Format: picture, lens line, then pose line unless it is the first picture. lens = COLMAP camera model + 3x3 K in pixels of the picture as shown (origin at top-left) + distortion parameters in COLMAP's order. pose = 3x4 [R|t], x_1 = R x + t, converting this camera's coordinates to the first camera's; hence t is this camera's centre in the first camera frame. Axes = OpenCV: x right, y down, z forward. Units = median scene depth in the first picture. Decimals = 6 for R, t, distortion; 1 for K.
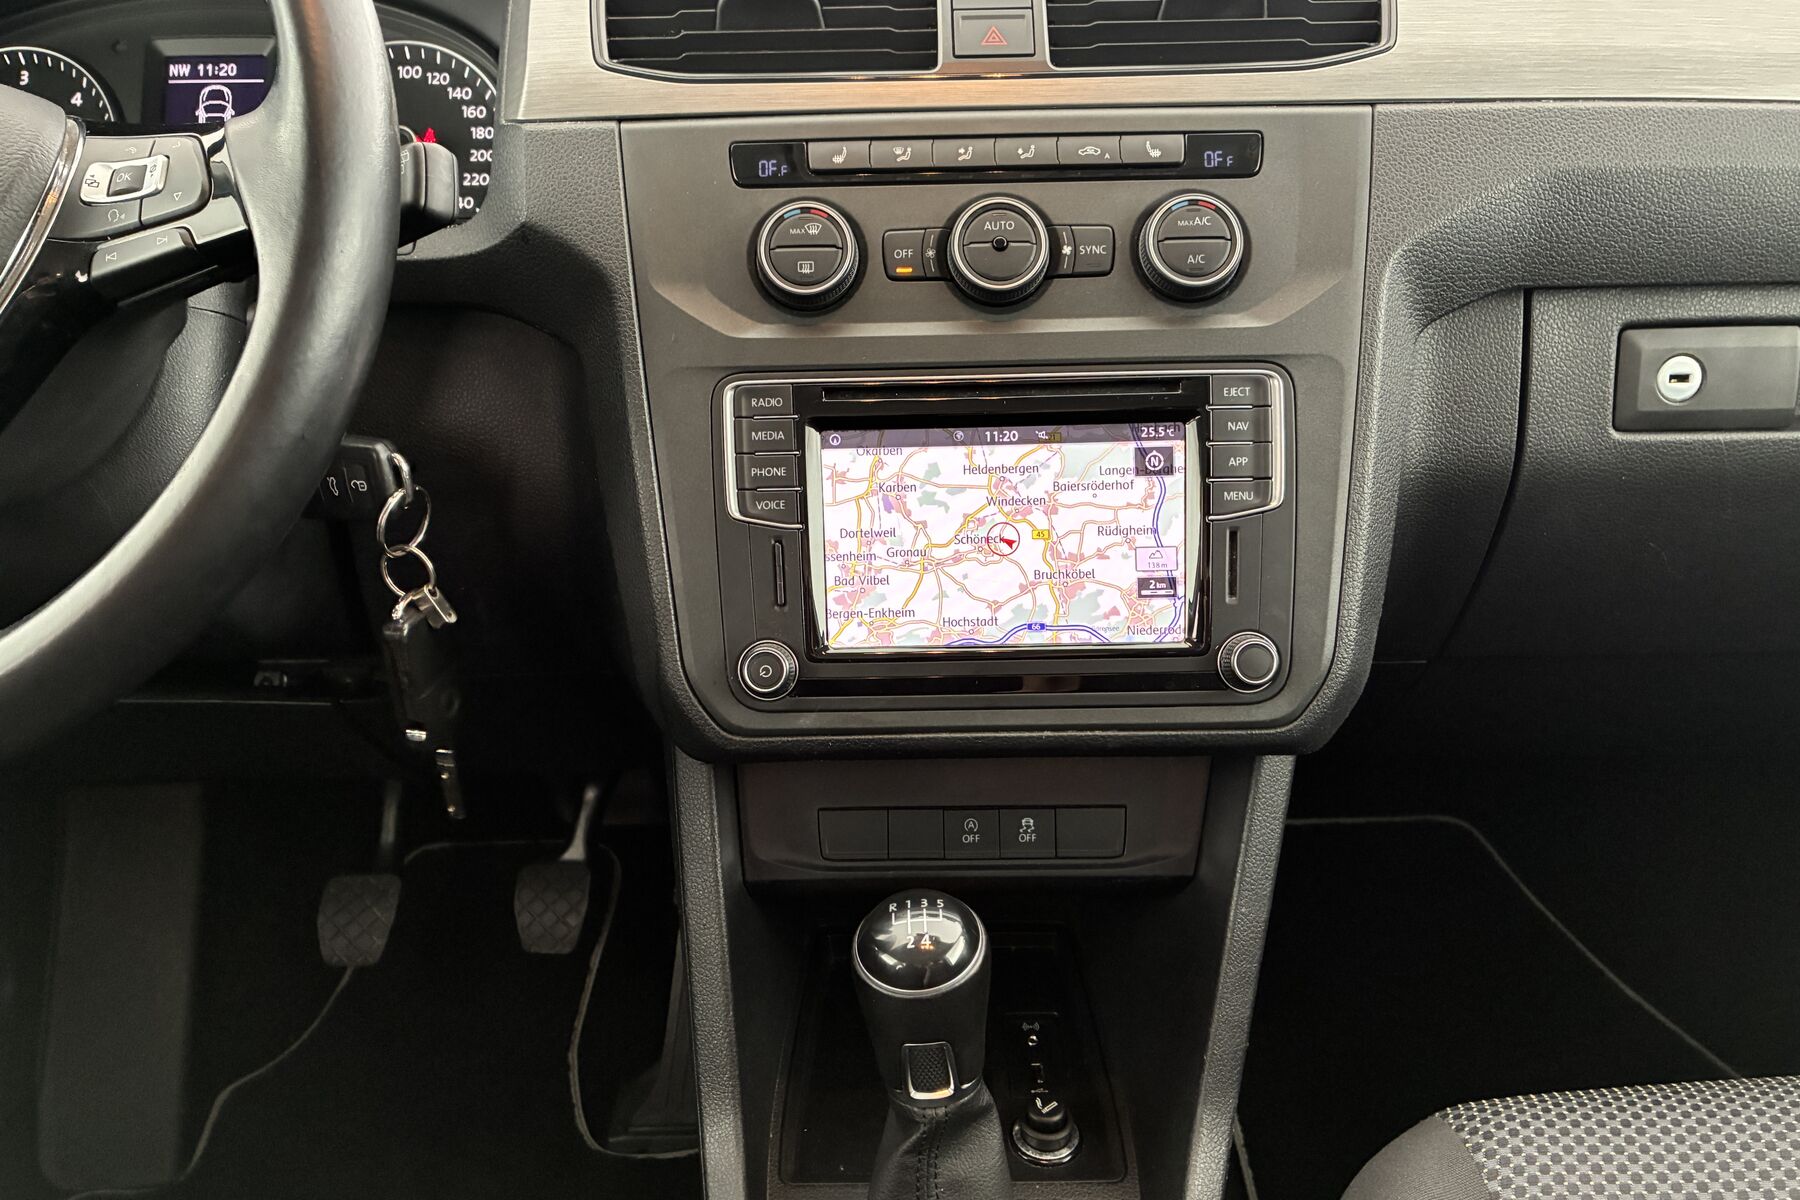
lens RADIAL K [[1348.7, 0, 900.0], [0, 1348.7, 600.0], [0, 0, 1]] dist [0.044023, -0.061081]
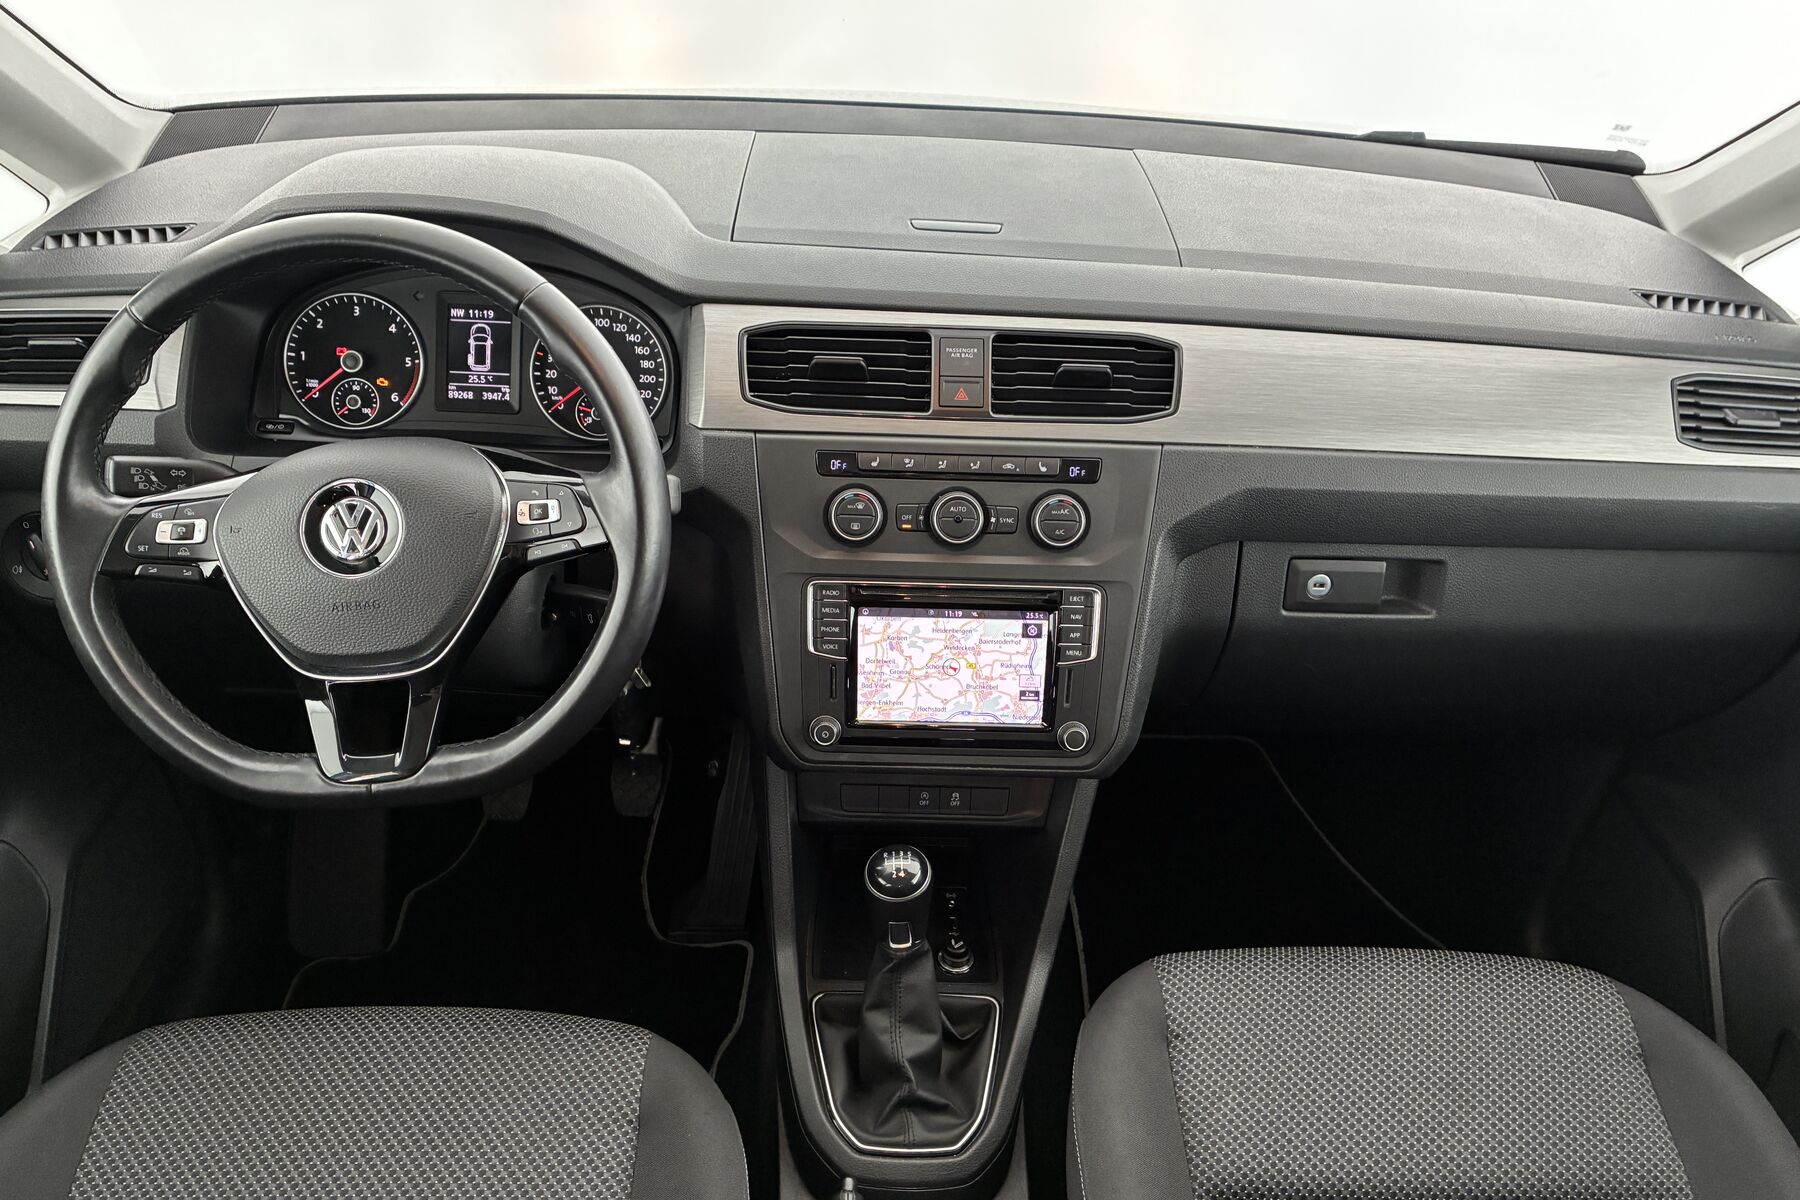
lens RADIAL K [[1406.3, 0, 891.8], [0, 1406.3, 578.3], [0, 0, 1]] dist [0.044317, -0.006368]
pose [[0.998016, 0.042805, 0.046172, -0.104015], [-0.049502, 0.986622, 0.155329, -0.472219], [-0.038906, -0.157307, 0.986783, -0.933123]]
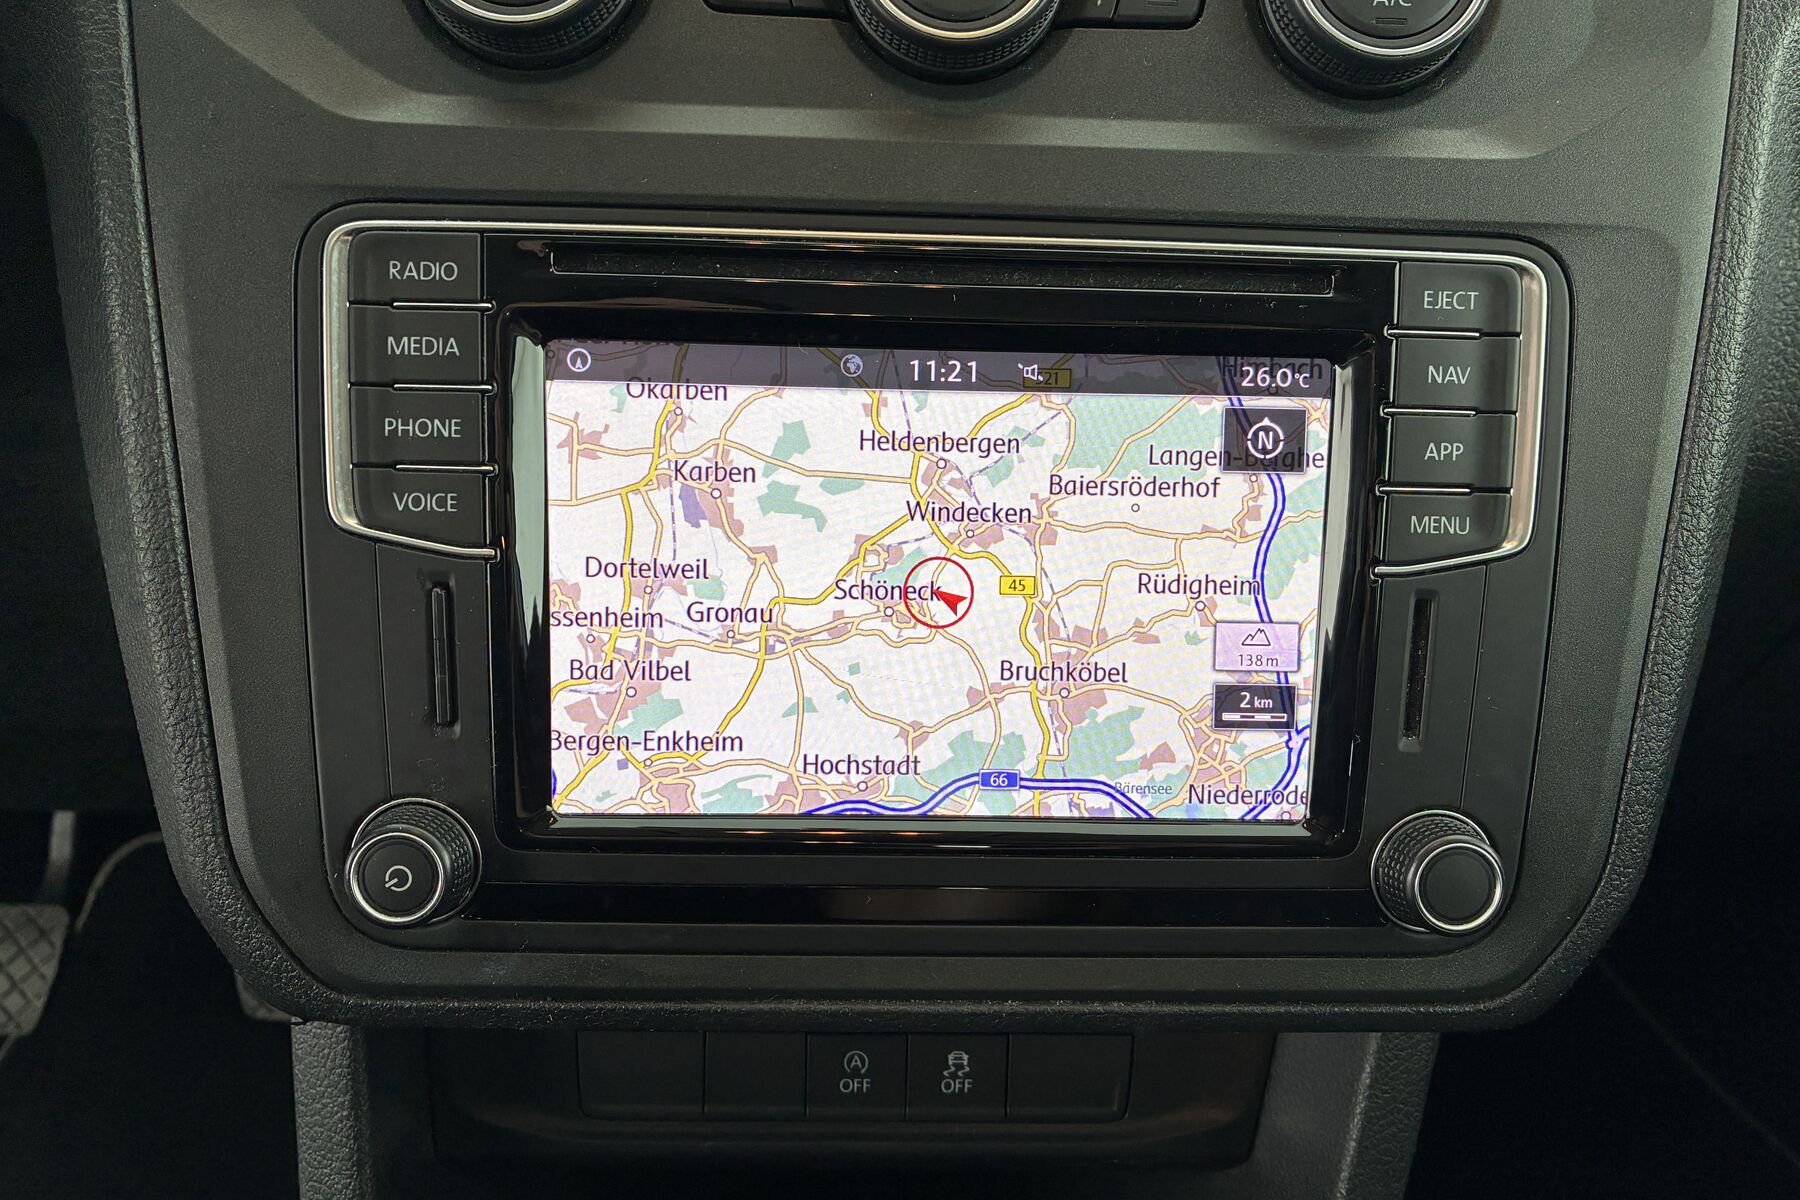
lens RADIAL K [[1386.6, 0, 900.0], [0, 1386.6, 600.0], [0, 0, 1]] dist [0.003233, -0.006049]
pose [[0.997672, 0.036310, 0.057727, 0.035617], [-0.041750, 0.994503, 0.096022, -0.088179], [-0.053923, -0.098208, 0.993704, 0.521128]]
